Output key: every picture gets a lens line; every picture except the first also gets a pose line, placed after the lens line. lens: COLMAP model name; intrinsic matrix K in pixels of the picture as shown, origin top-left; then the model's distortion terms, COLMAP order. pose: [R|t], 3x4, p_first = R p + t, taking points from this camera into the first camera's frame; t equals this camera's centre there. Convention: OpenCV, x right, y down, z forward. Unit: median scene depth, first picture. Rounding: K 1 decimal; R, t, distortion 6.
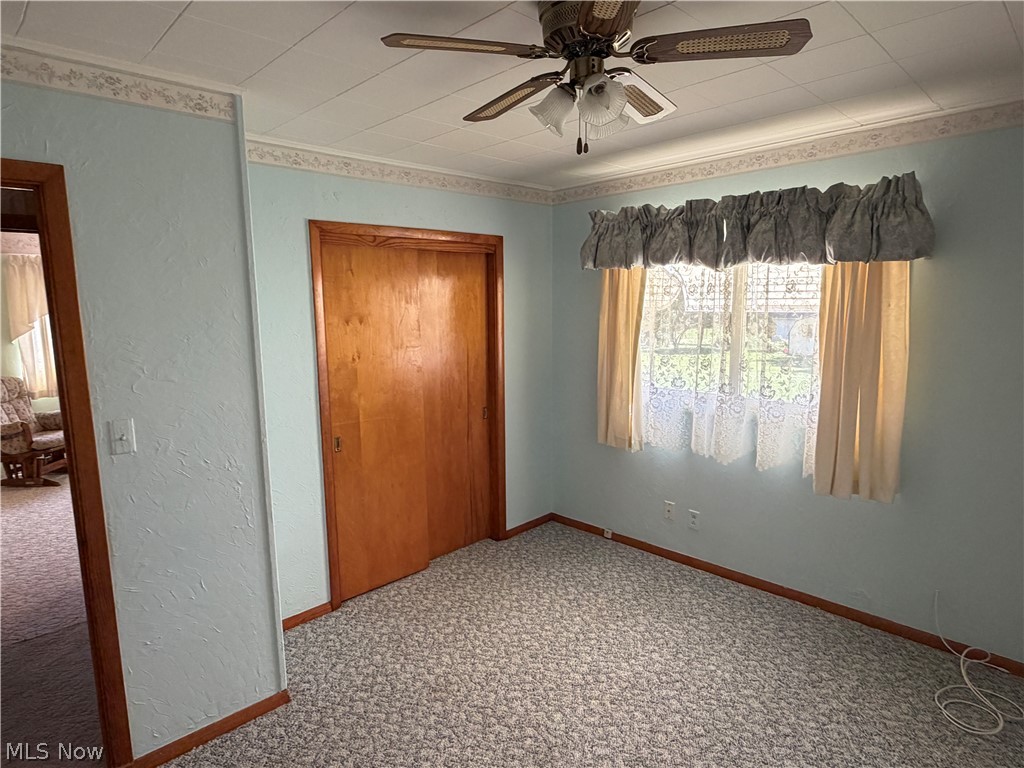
lens RADIAL K [[595.6, 0, 510.7], [0, 595.6, 389.1], [0, 0, 1]] dist [0.002245, -0.000224]
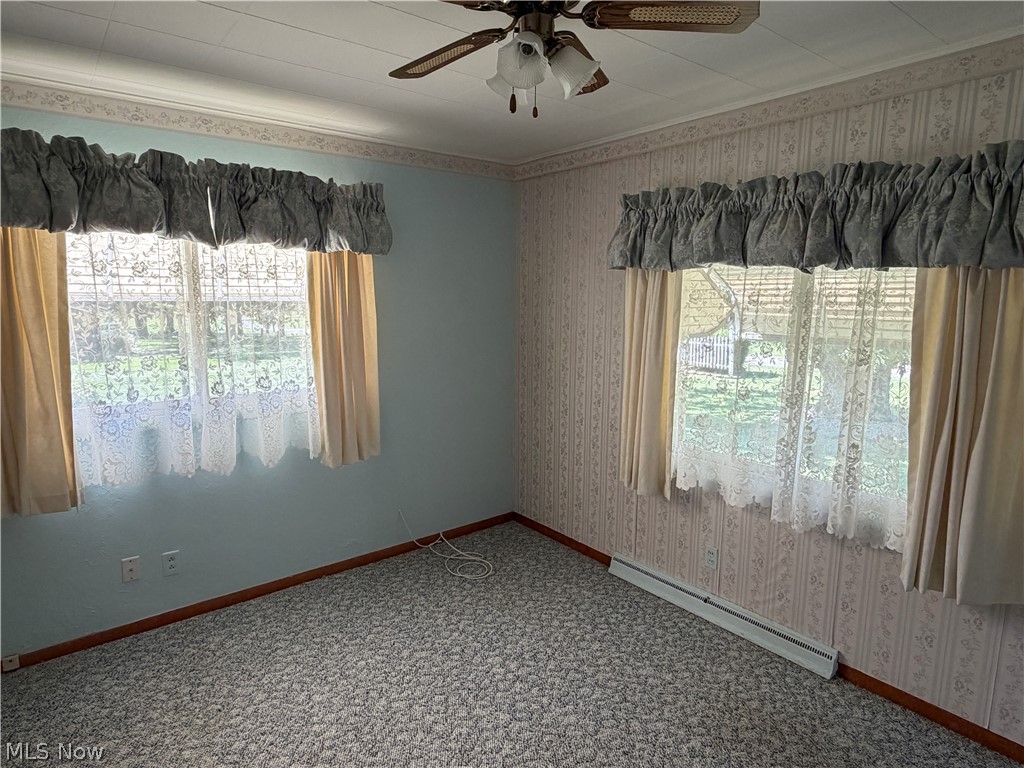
lens RADIAL K [[595.6, 0, 514.0], [0, 595.6, 385.2], [0, 0, 1]] dist [0.002245, -0.000224]
pose [[0.094887, -0.143766, 0.985052, -0.487683], [0.135371, 0.982189, 0.130308, -0.065715], [-0.986241, 0.120983, 0.112658, 0.542160]]
